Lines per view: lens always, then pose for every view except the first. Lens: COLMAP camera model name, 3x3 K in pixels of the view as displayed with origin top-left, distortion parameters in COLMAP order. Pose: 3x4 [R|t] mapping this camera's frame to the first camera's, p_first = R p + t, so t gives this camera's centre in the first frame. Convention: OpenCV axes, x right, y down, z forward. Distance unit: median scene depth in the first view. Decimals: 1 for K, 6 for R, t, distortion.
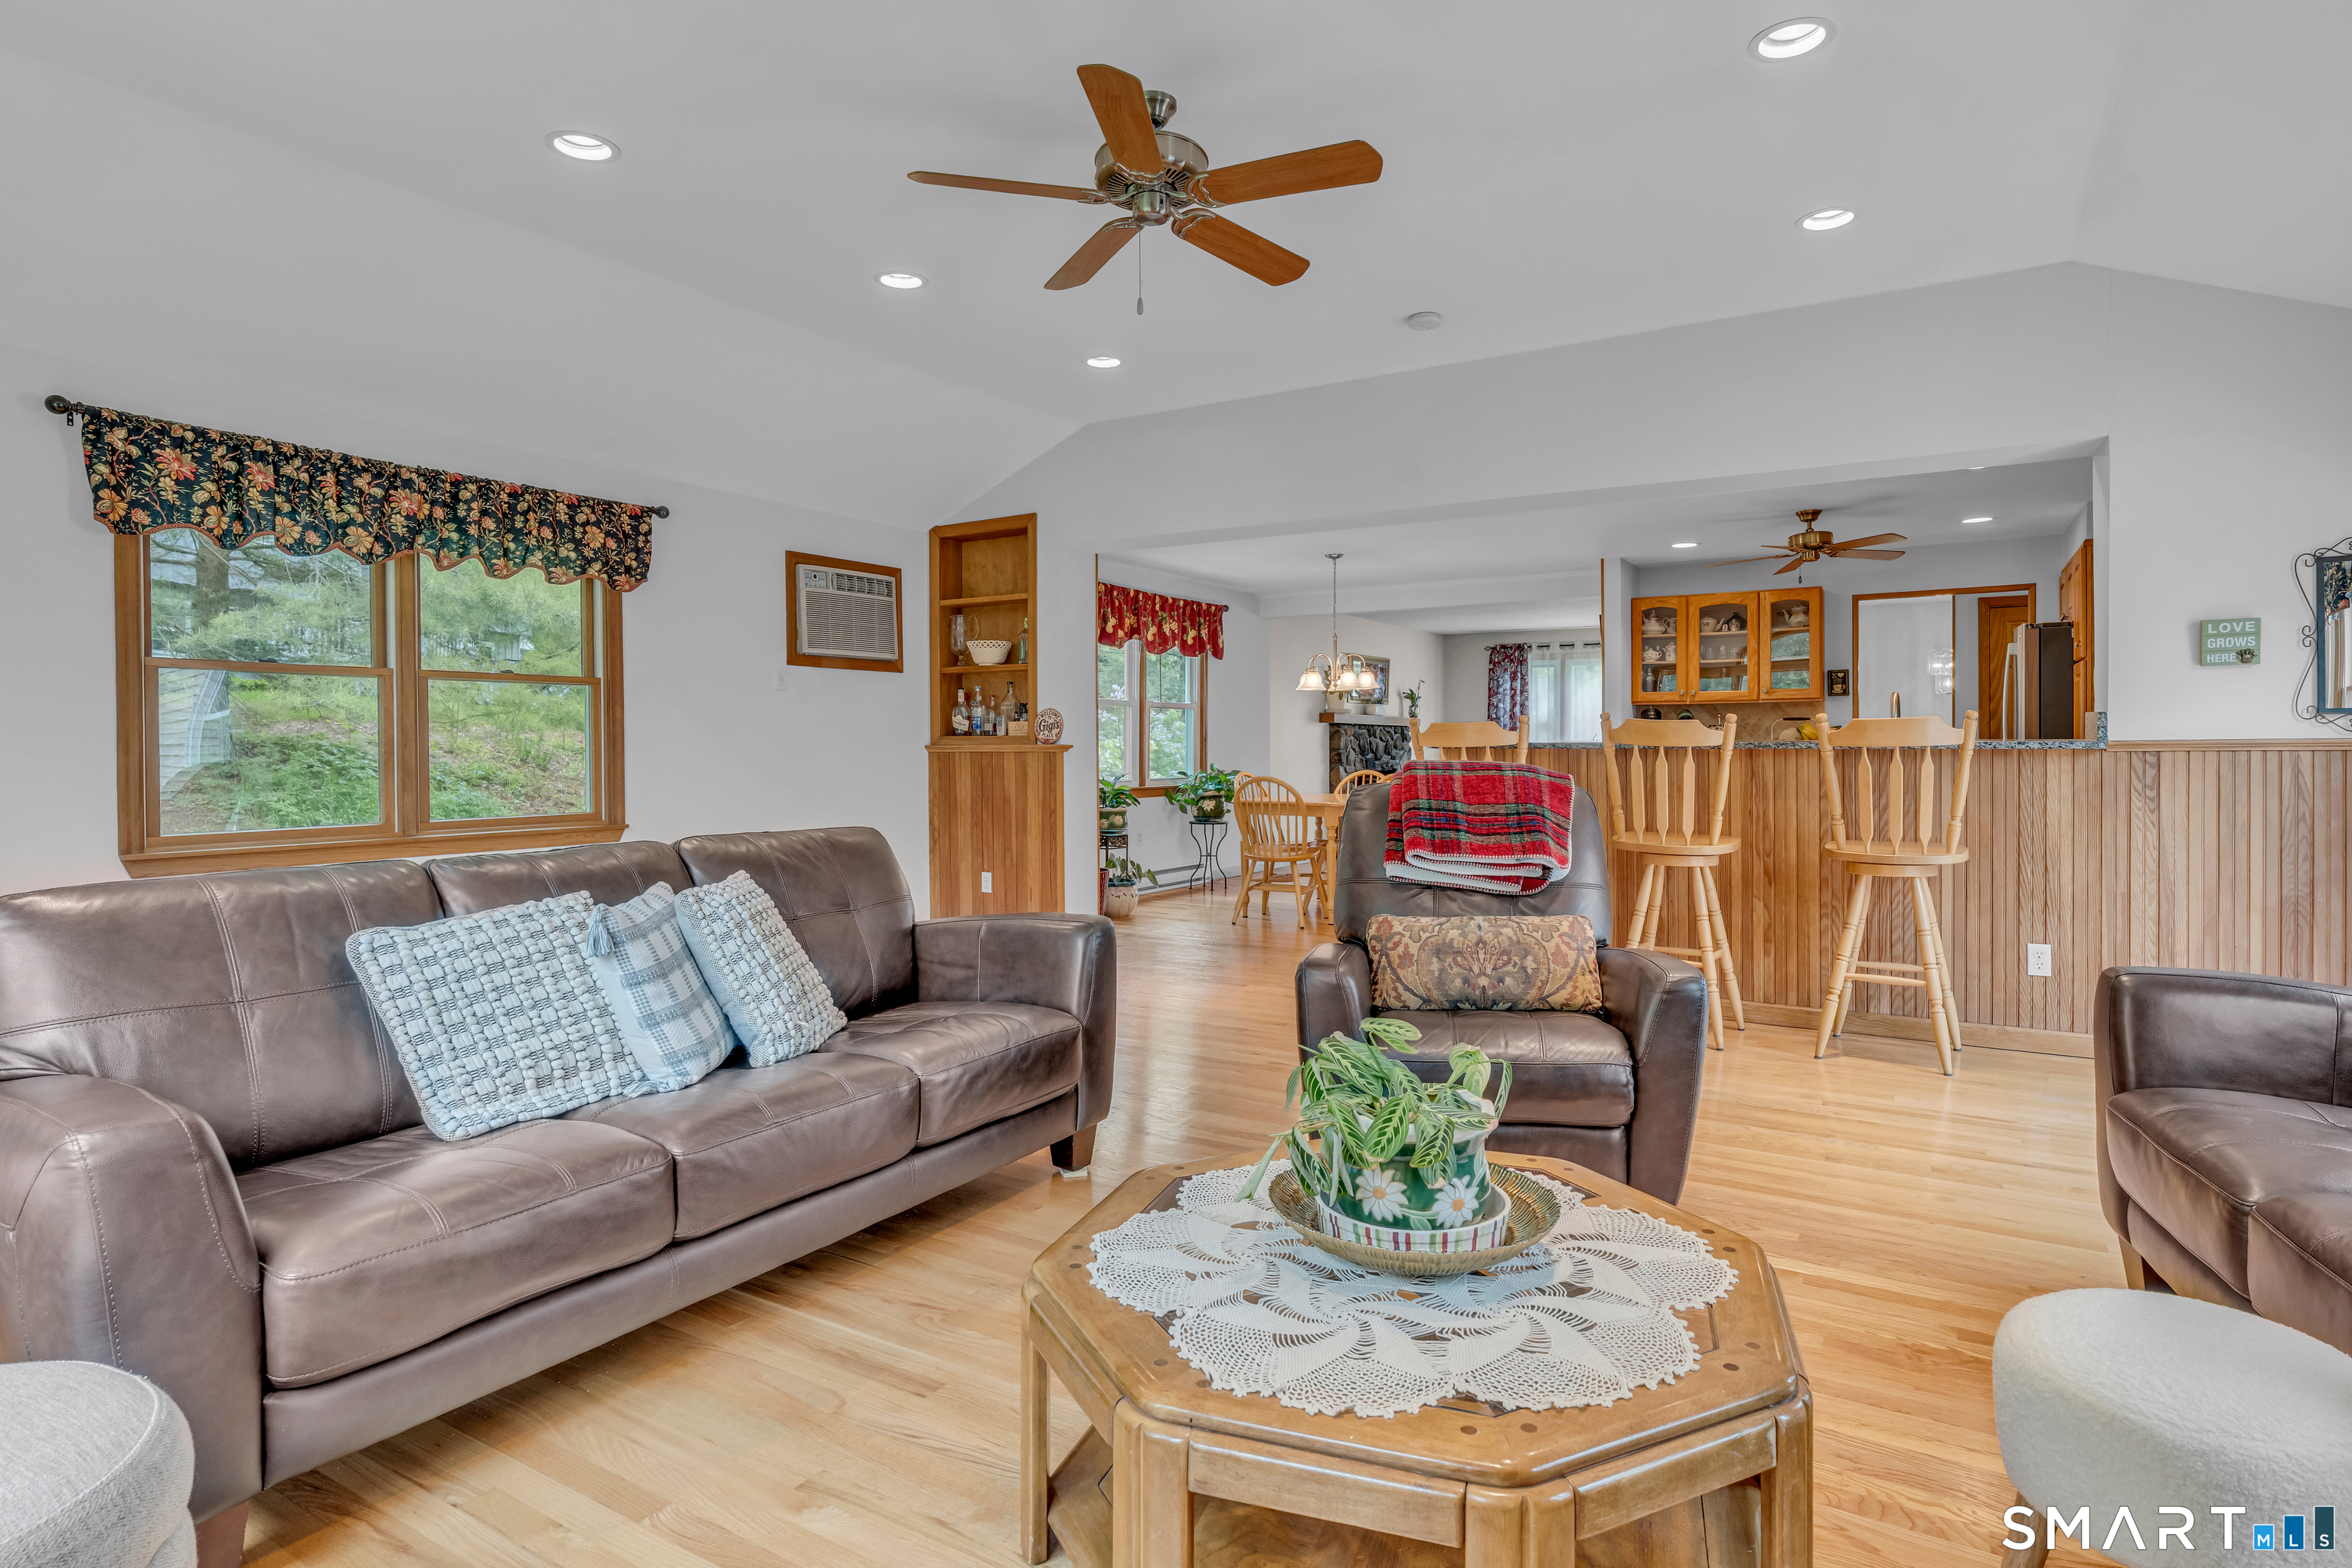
lens RADIAL K [[1296.9, 0, 1176.0], [0, 1296.9, 763.5], [0, 0, 1]] dist [-0.002839, 0.004669]
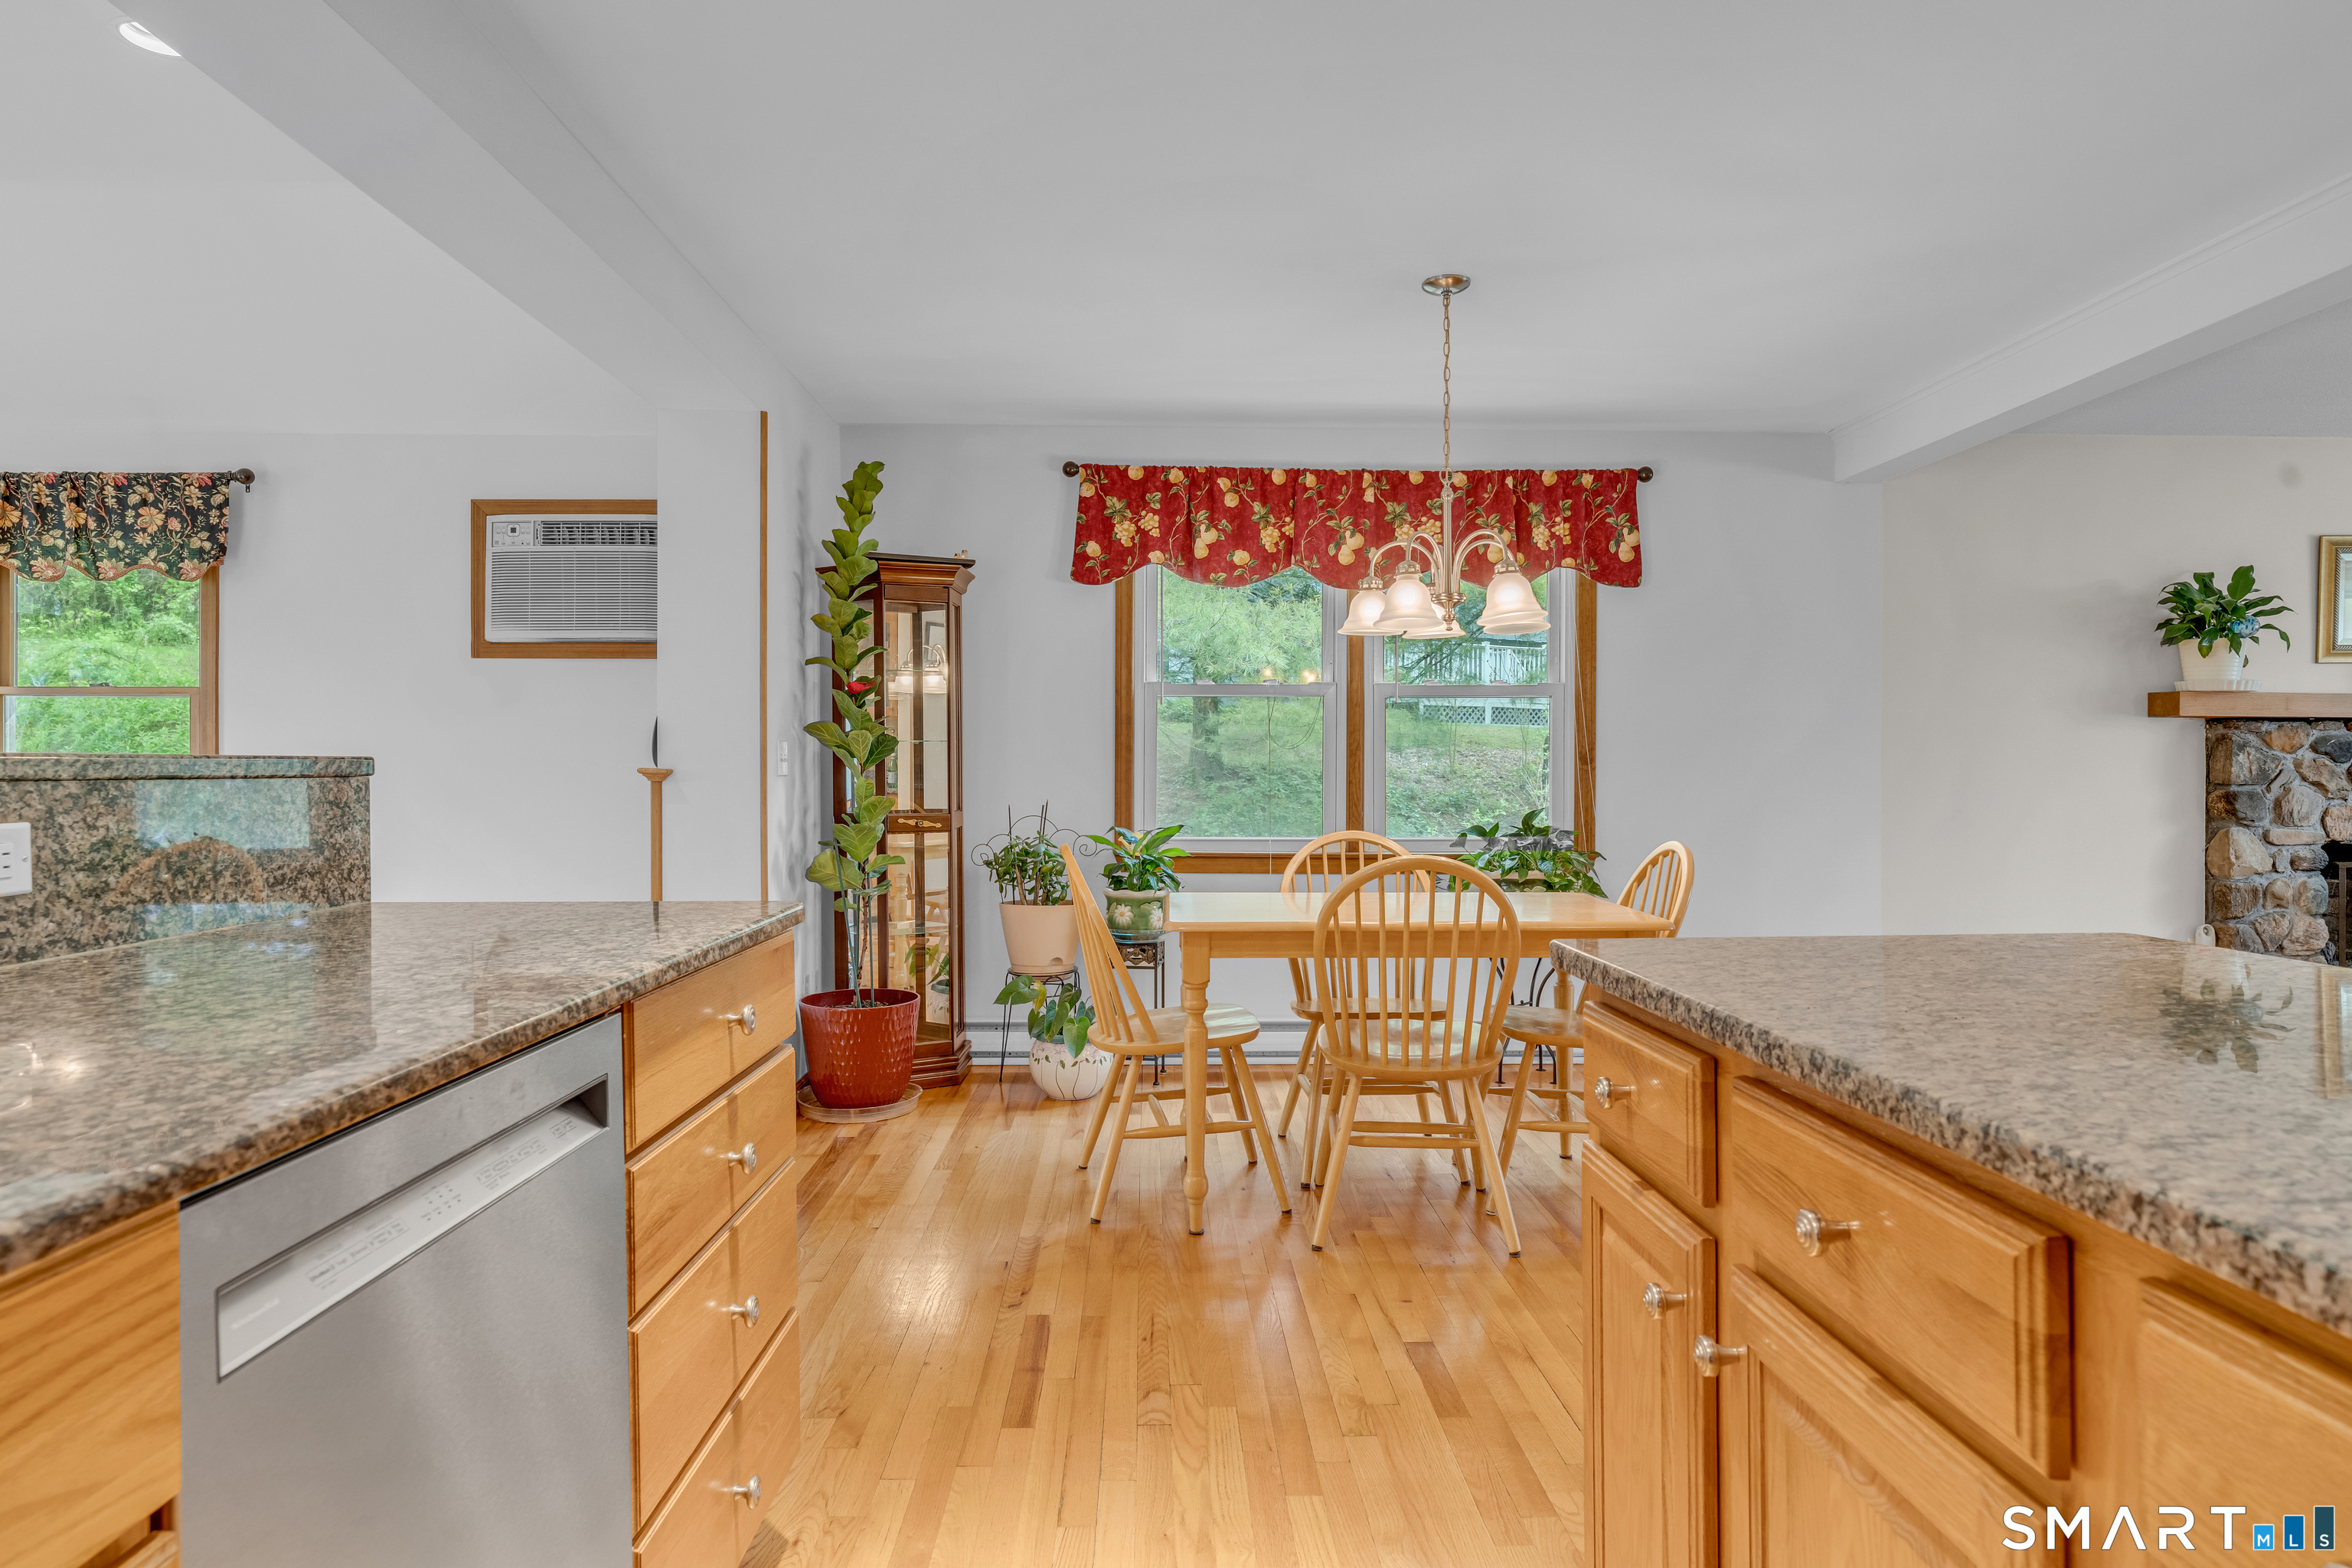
lens RADIAL K [[1359.5, 0, 1157.4], [0, 1359.5, 774.1], [0, 0, 1]] dist [-0.007267, 0.004922]
pose [[0.538271, 0.006633, -0.842746, 0.399560], [-0.013845, 0.999904, -0.000973, -0.011906], [0.842658, 0.012192, 0.538311, 0.675571]]
